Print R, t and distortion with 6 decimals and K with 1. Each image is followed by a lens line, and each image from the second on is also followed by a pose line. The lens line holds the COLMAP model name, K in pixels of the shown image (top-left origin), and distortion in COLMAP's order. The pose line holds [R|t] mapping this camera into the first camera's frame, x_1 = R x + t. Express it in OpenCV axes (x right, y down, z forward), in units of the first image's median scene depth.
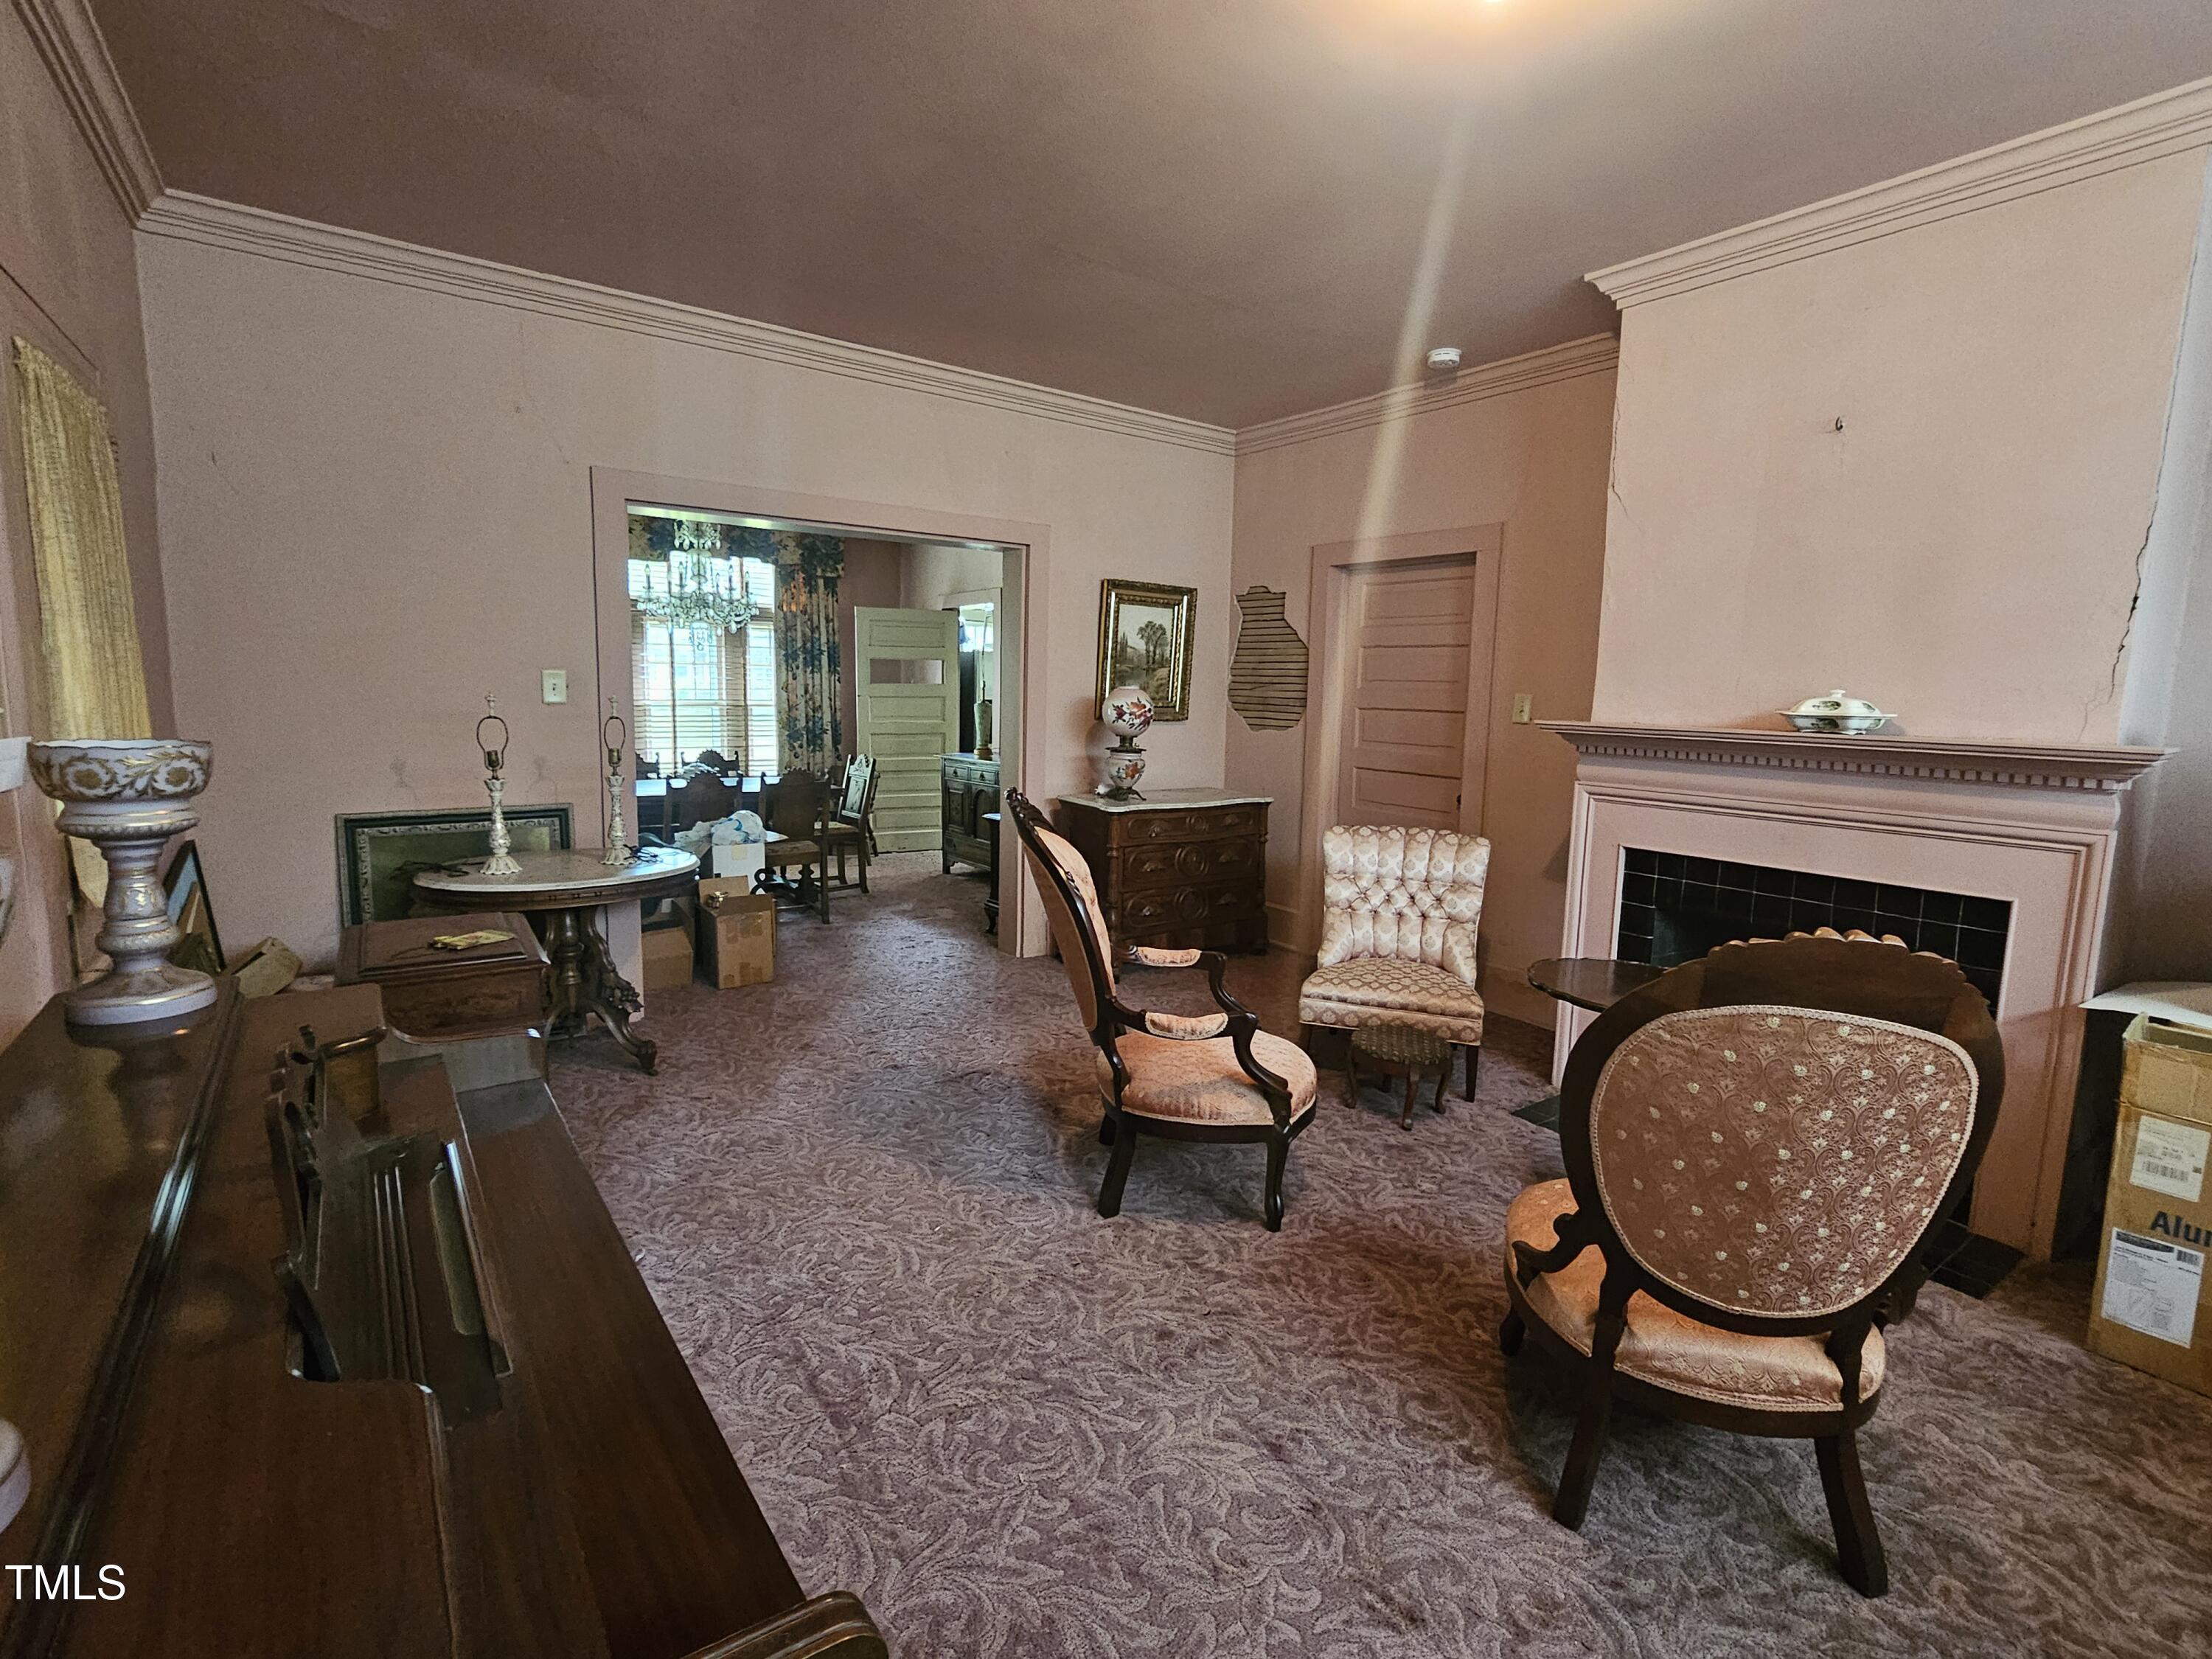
lens RADIAL K [[1022.1, 0, 1108.8], [0, 1022.1, 806.3], [0, 0, 1]] dist [0.000195, 0.000483]
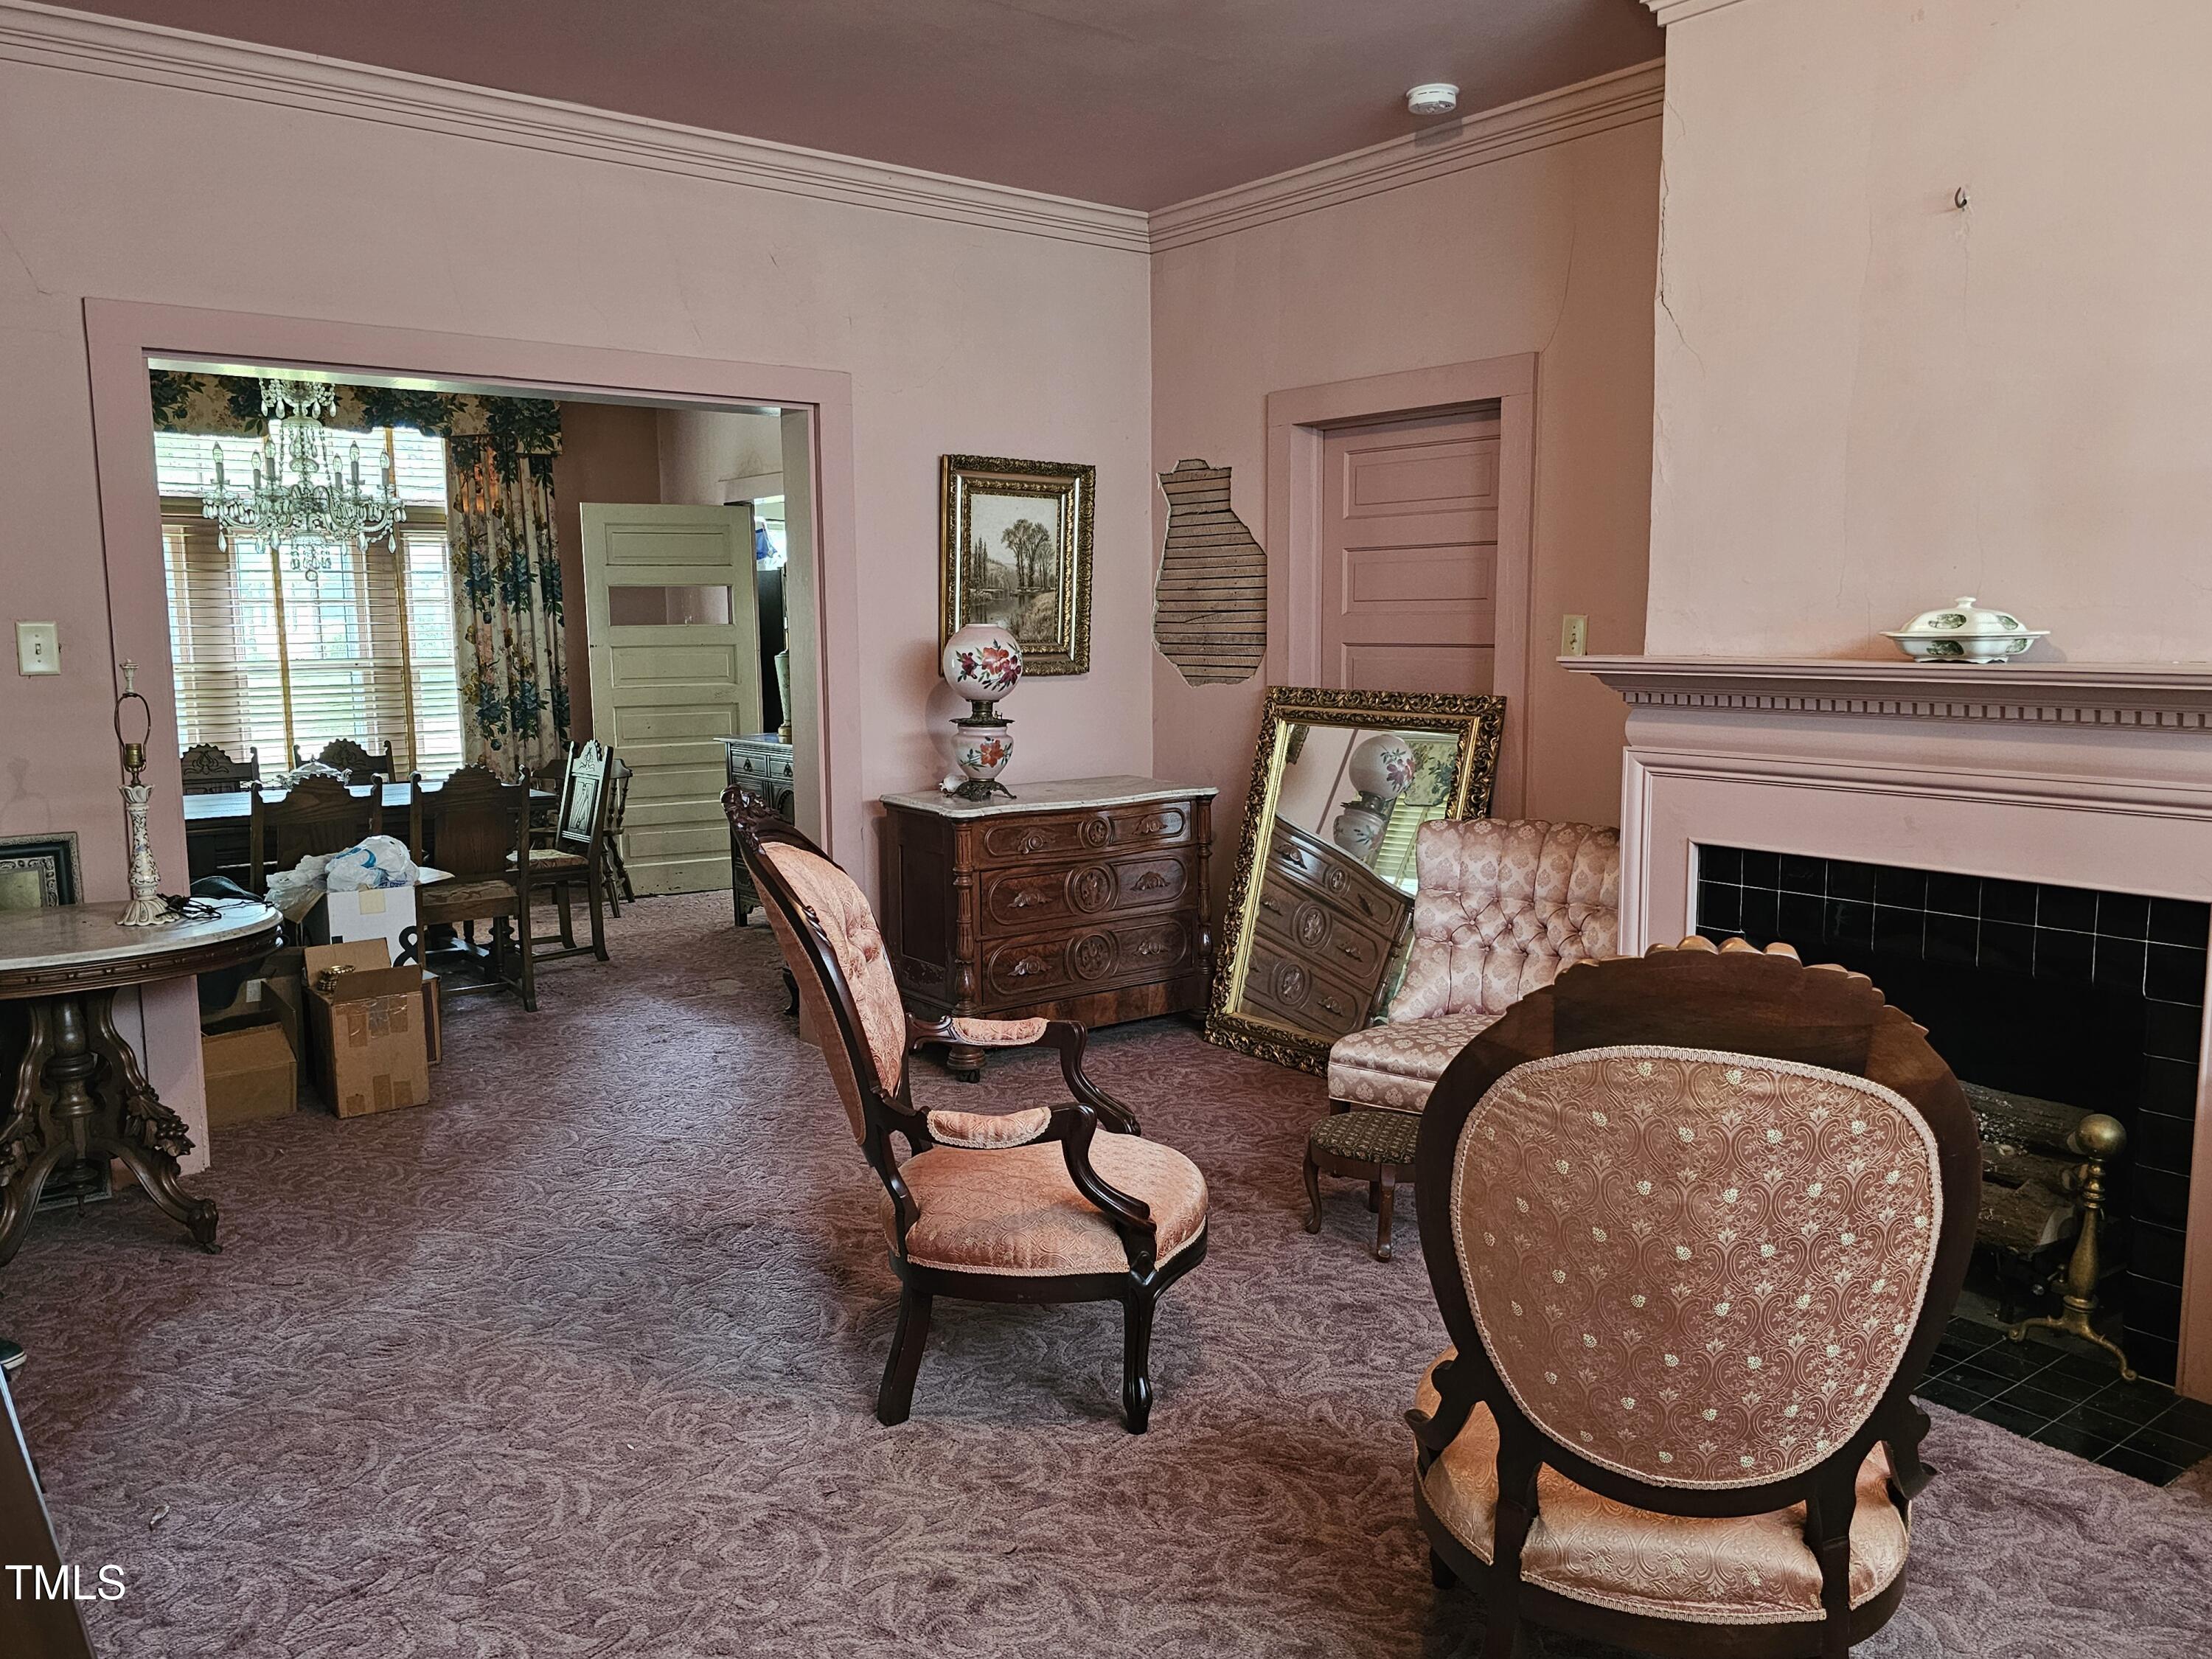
lens RADIAL K [[1654.7, 0, 1109.7], [0, 1654.7, 820.6], [0, 0, 1]] dist [0.099174, -0.122411]
pose [[0.998982, -0.033485, 0.030230, 0.114703], [0.033313, 0.999426, 0.006191, 0.006537], [-0.030420, -0.005177, 0.999524, -0.087636]]
